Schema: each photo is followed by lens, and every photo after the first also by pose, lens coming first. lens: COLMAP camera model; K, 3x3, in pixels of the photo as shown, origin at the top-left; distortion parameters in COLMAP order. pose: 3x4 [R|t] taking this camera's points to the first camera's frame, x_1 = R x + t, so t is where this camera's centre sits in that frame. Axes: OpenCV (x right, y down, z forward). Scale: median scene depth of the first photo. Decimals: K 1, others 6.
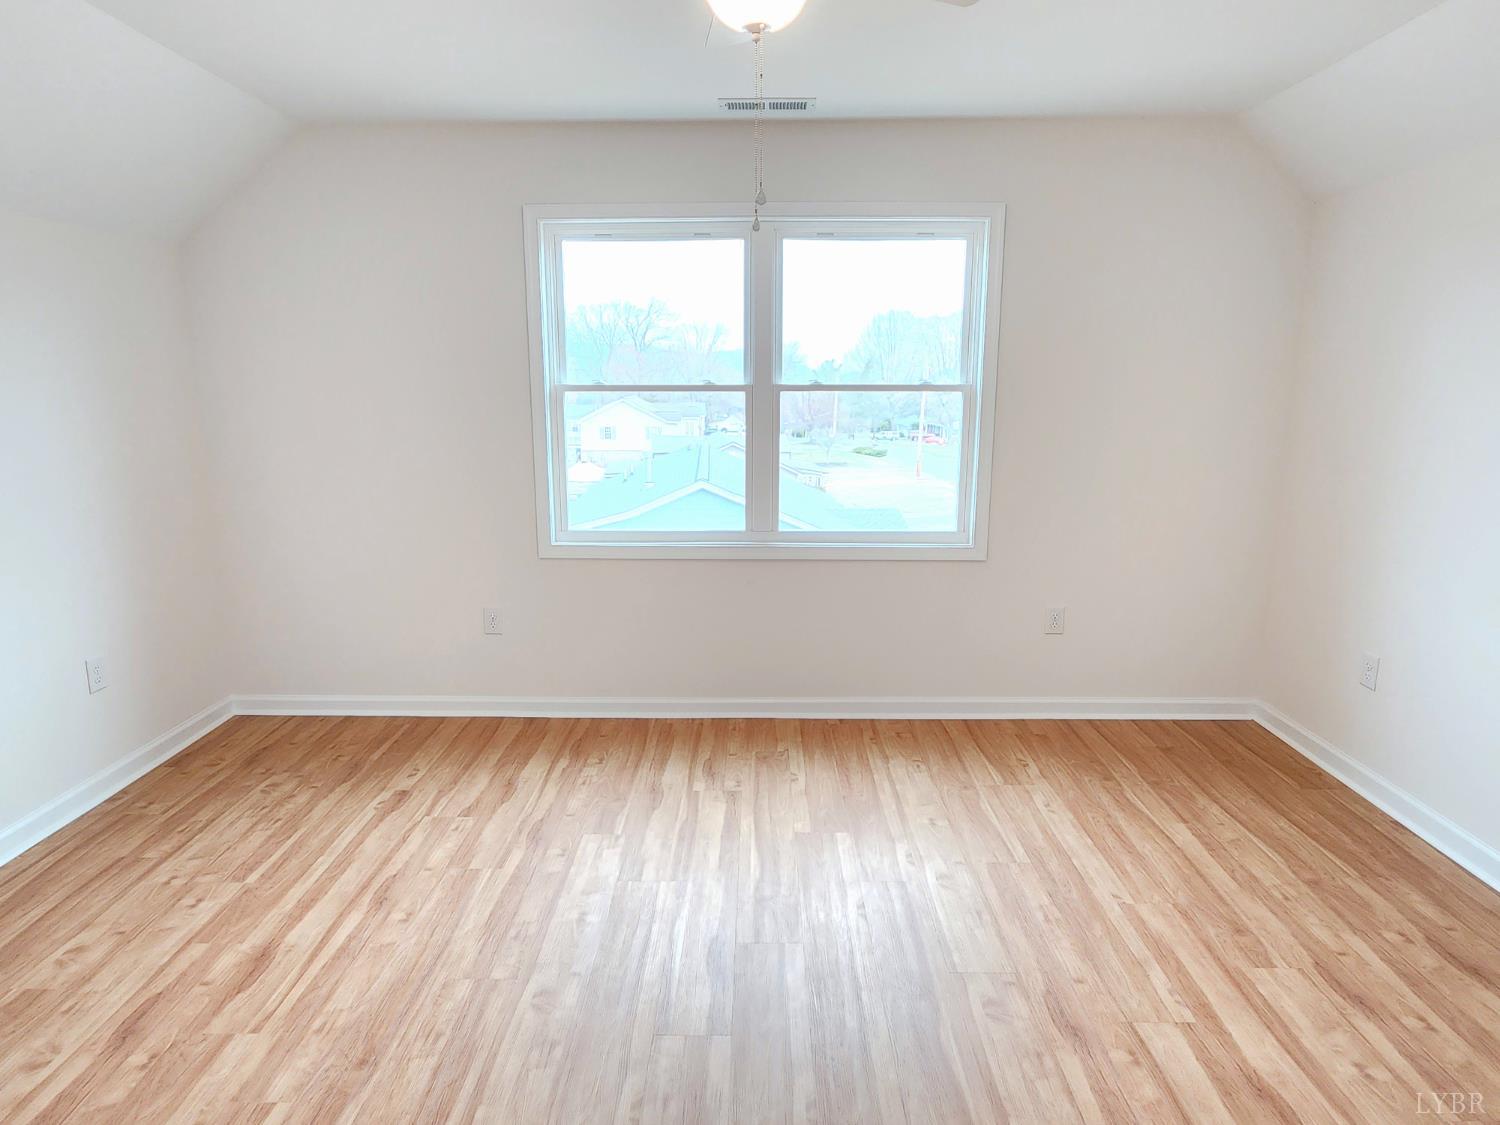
lens RADIAL K [[873.1, 0, 756.7], [0, 873.1, 559.4], [0, 0, 1]] dist [-0.000513, -0.001896]
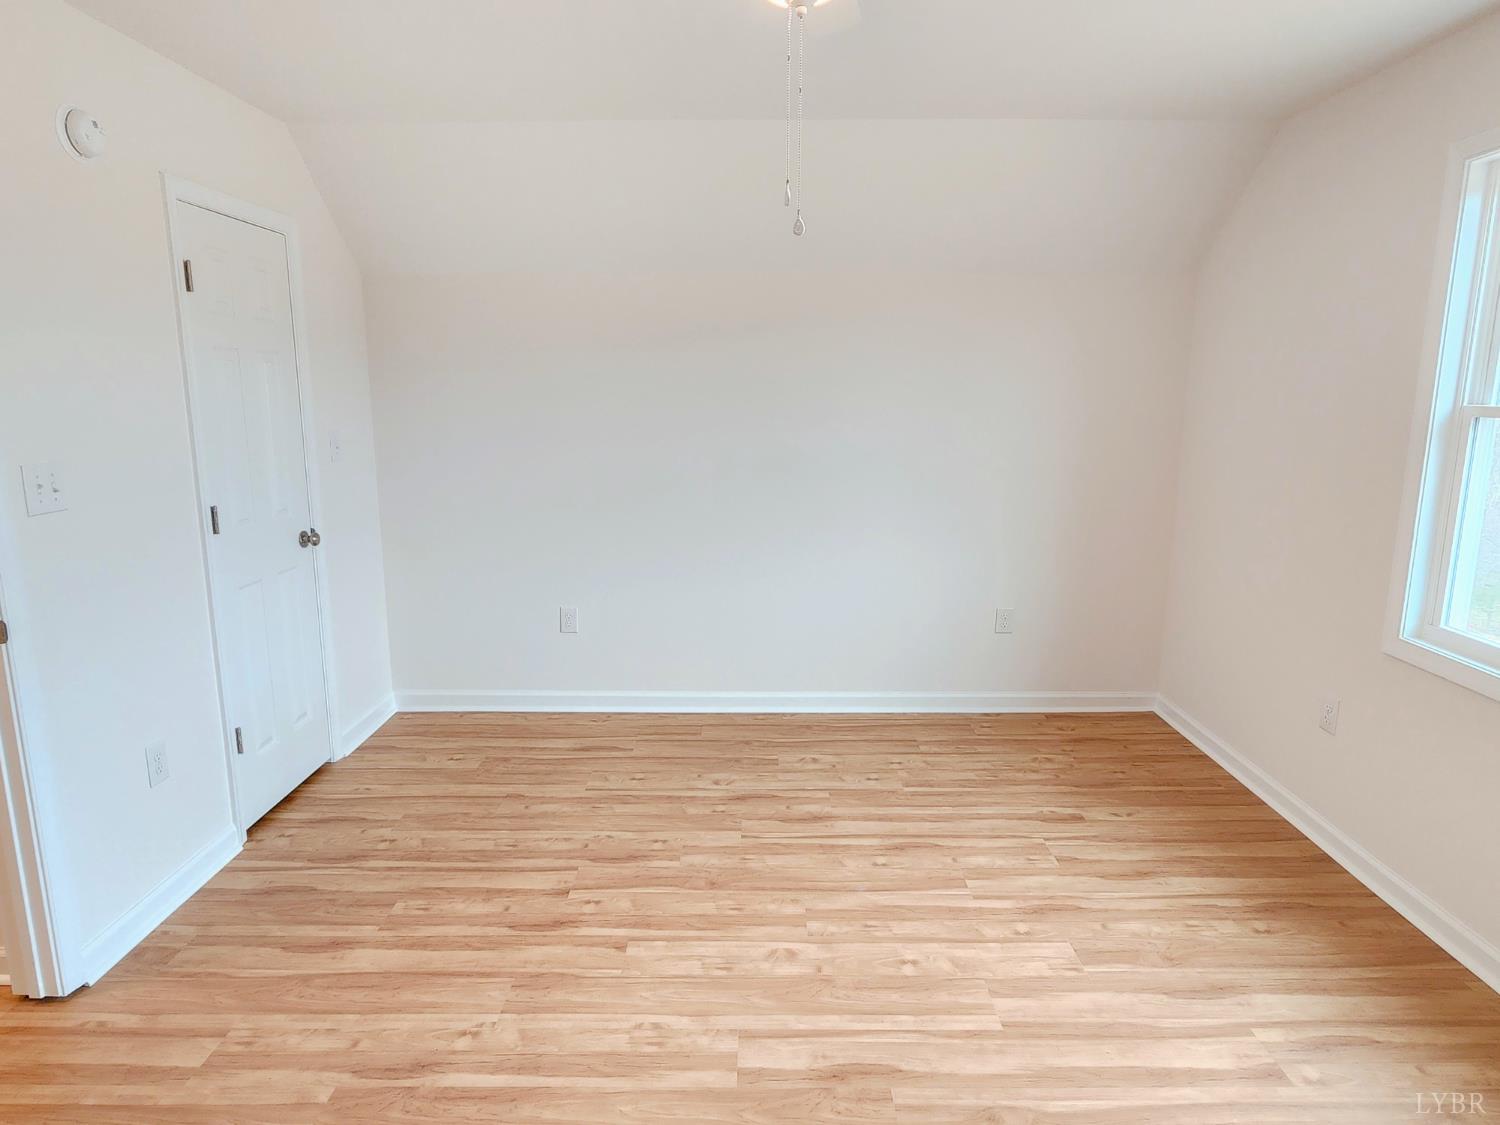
lens RADIAL K [[873.1, 0, 761.5], [0, 873.1, 560.8], [0, 0, 1]] dist [-0.000513, -0.001896]
pose [[0.002174, 0.186424, -0.982467, 0.545656], [-0.196016, 0.963489, 0.182389, -0.131057], [0.980598, 0.192183, 0.038637, 0.596042]]
